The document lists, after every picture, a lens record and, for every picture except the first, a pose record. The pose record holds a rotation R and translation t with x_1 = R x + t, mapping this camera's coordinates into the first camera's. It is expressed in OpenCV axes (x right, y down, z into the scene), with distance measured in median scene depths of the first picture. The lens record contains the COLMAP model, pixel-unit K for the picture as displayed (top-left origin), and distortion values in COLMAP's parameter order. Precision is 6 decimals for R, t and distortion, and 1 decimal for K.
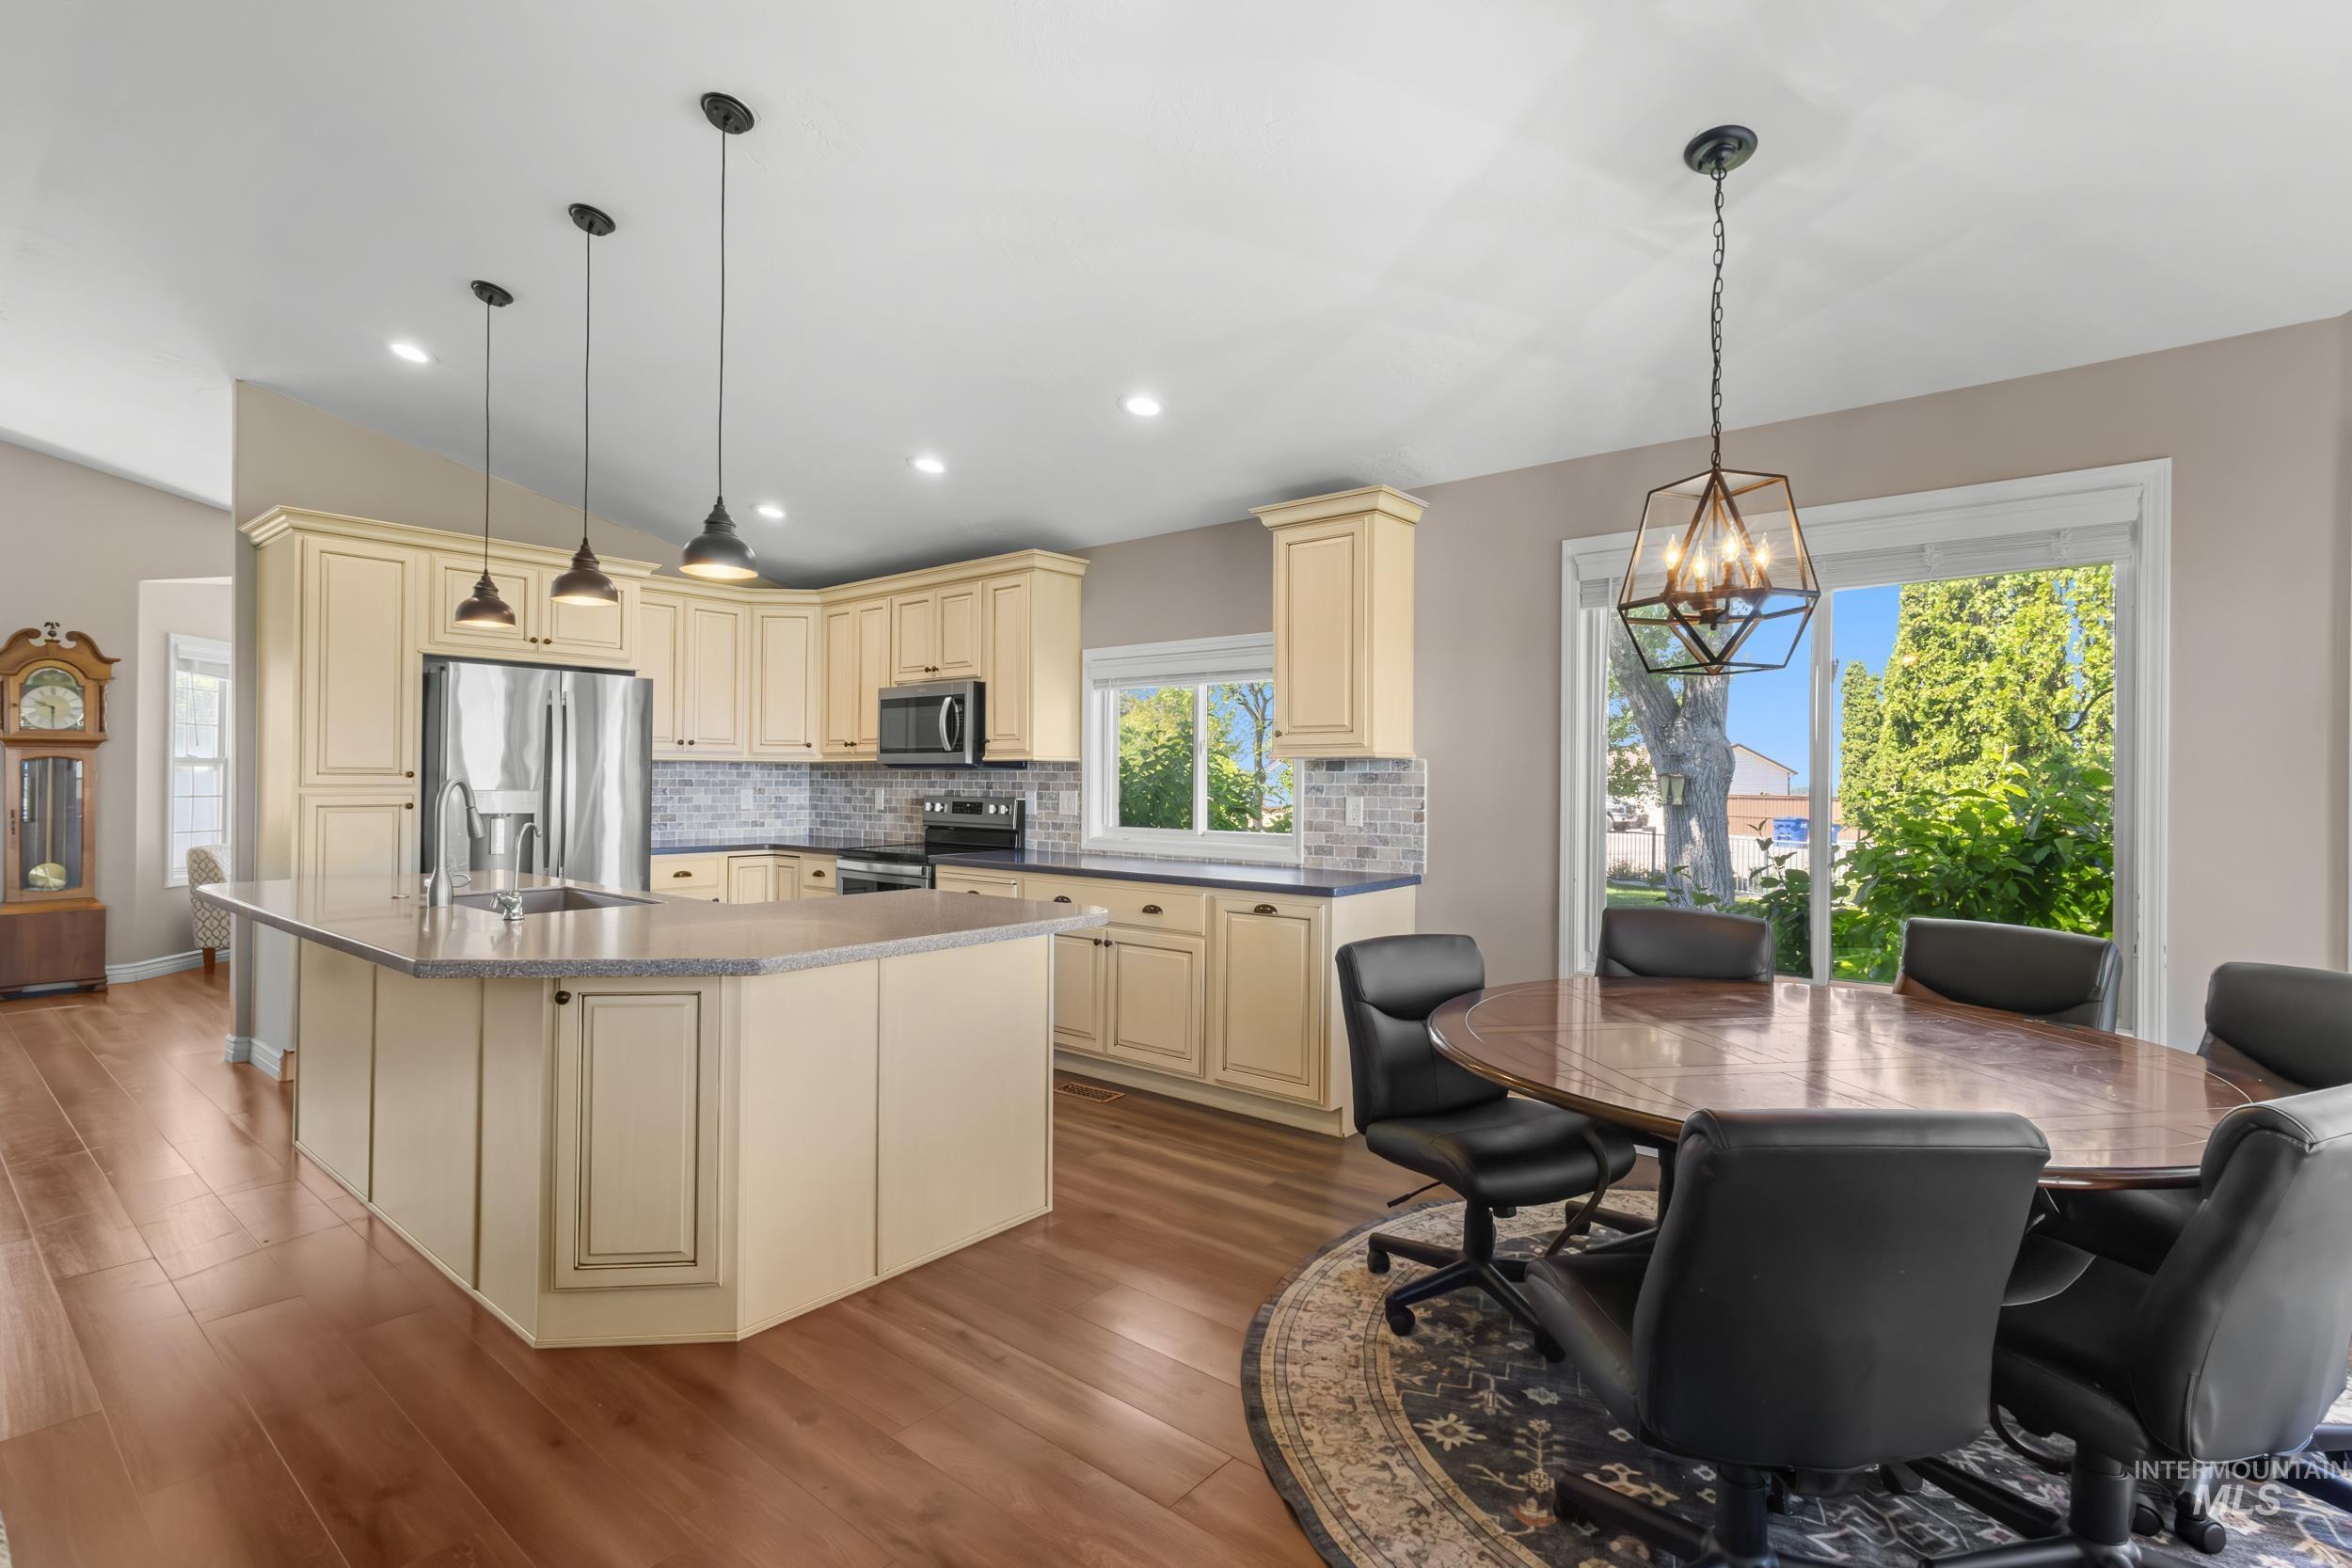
lens RADIAL K [[1104.3, 0, 1172.7], [0, 1104.3, 766.3], [0, 0, 1]] dist [0.004421, 0.001355]
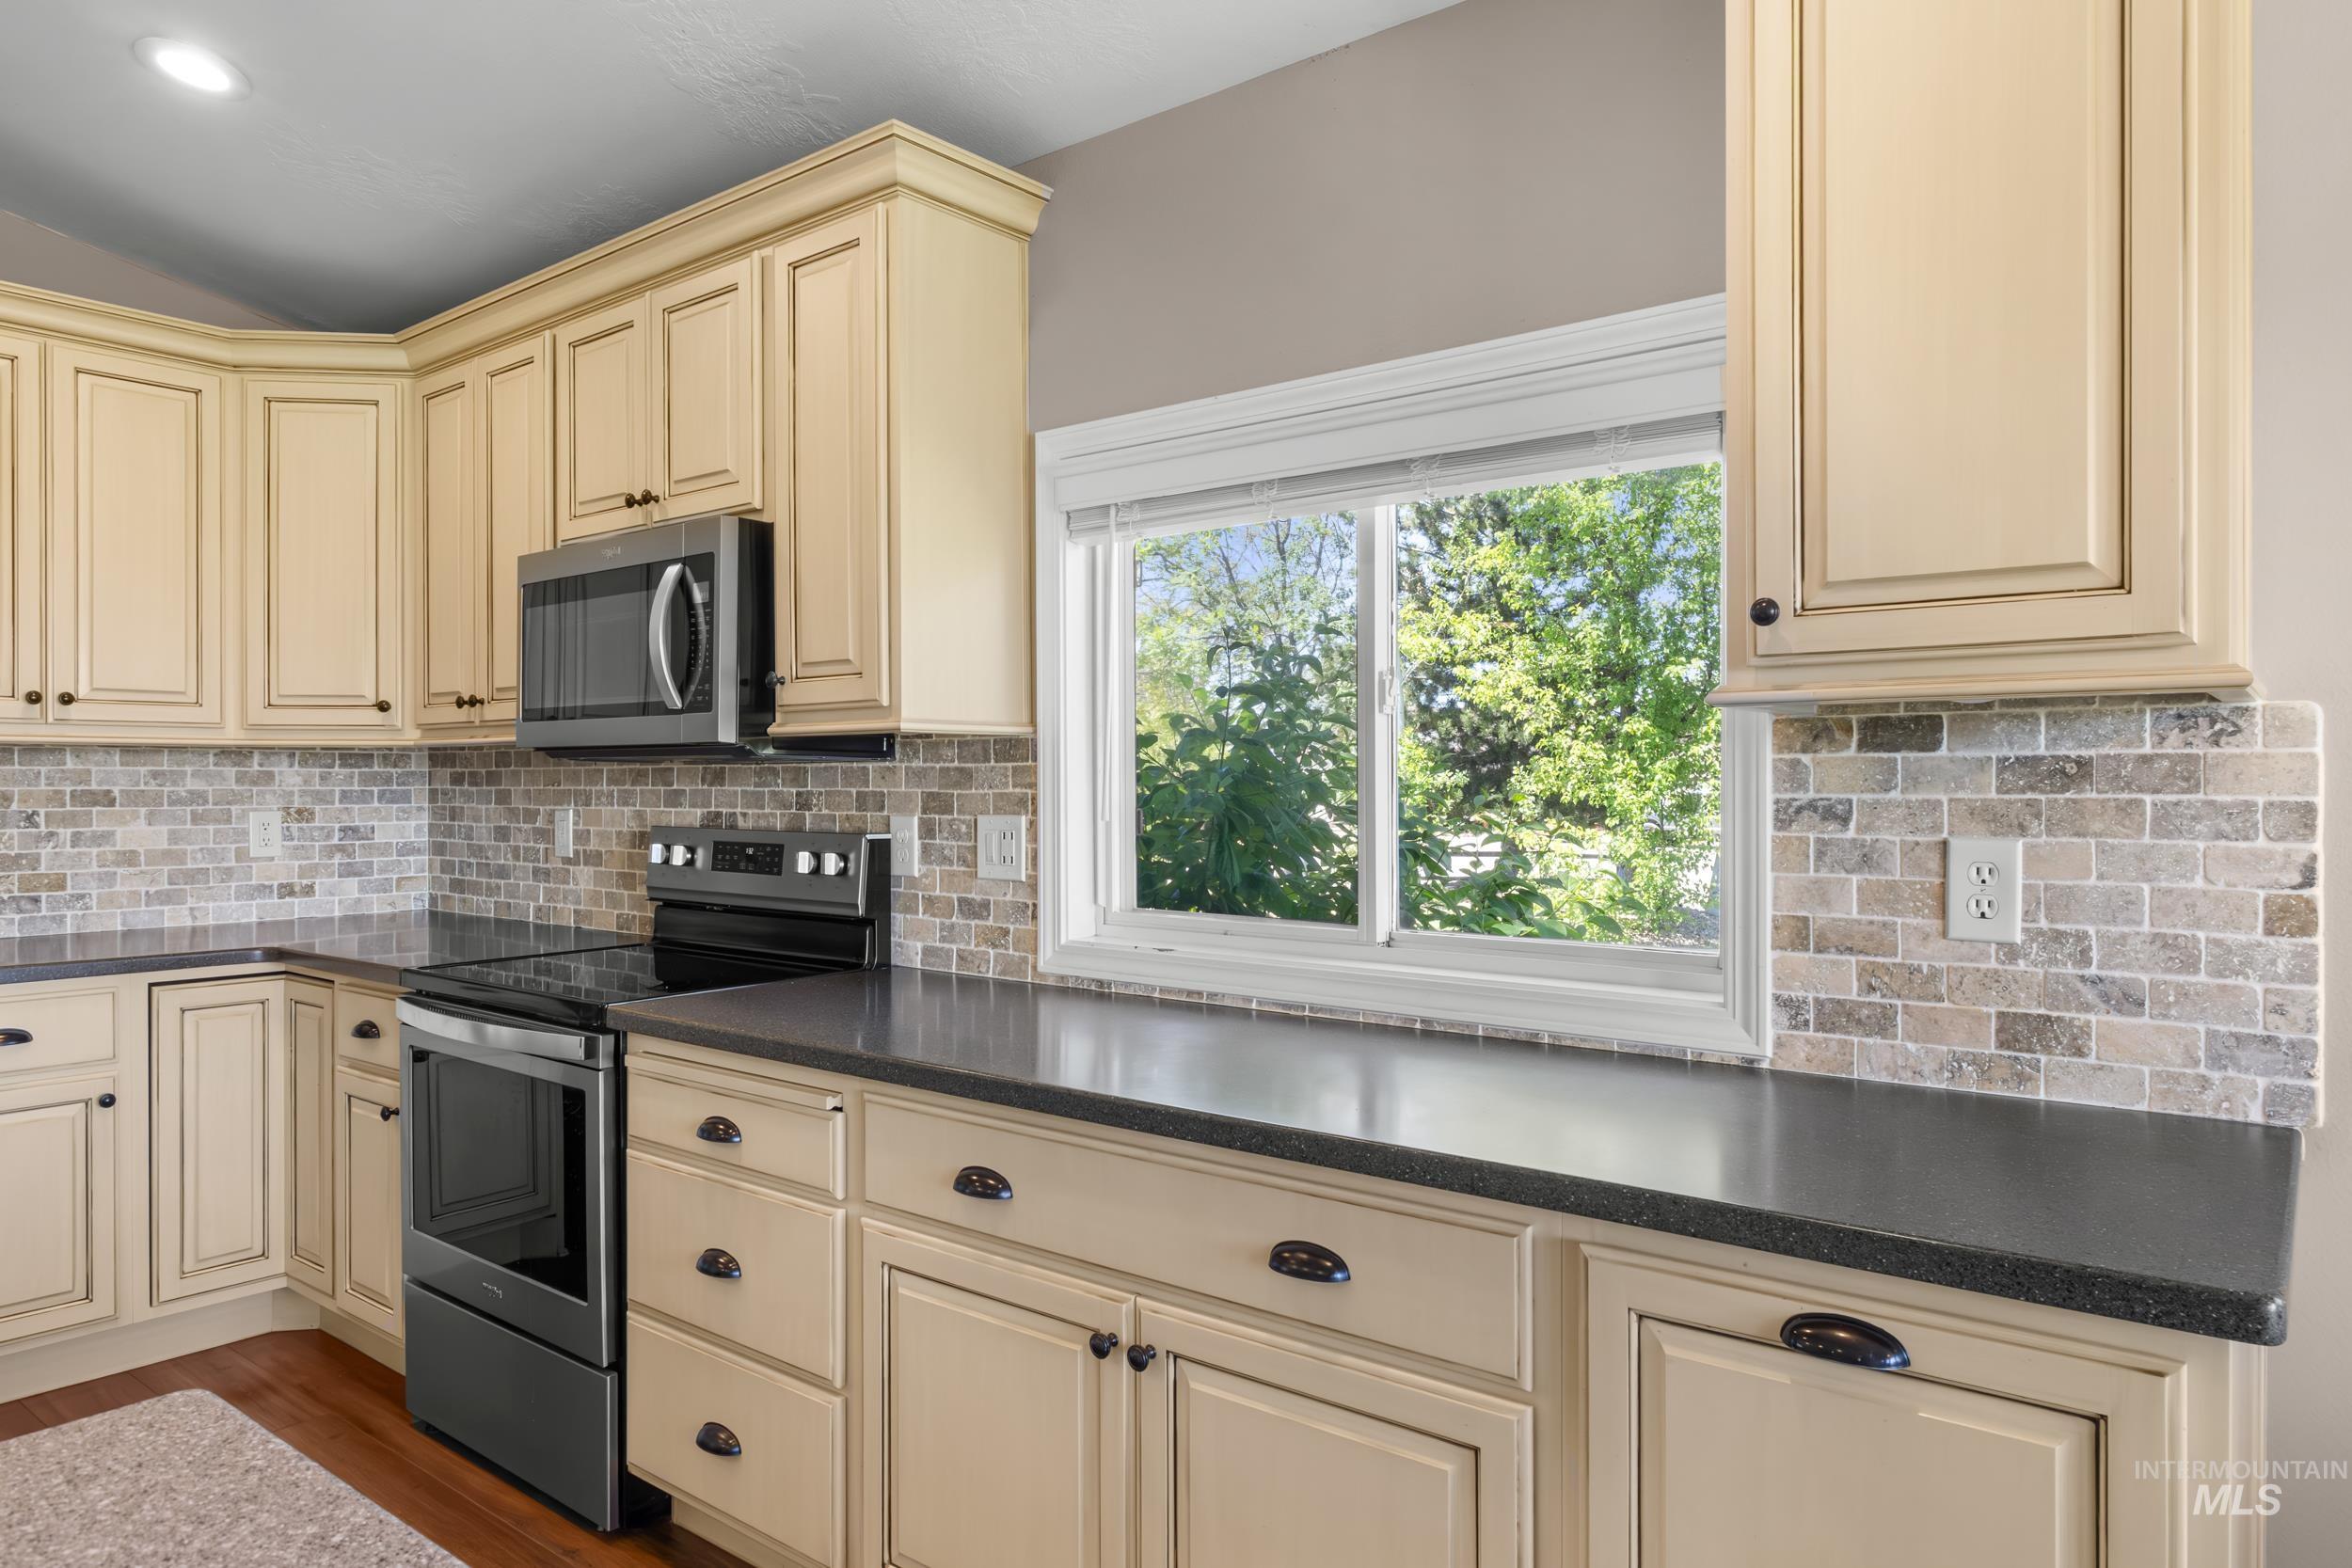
lens RADIAL K [[1448.8, 0, 1189.3], [0, 1448.8, 789.6], [0, 0, 1]] dist [-0.014154, 0.005474]
pose [[0.999532, -0.007791, 0.029588, -0.046286], [0.007218, 0.999785, 0.019443, 0.004734], [-0.029733, -0.019220, 0.999373, 0.518163]]
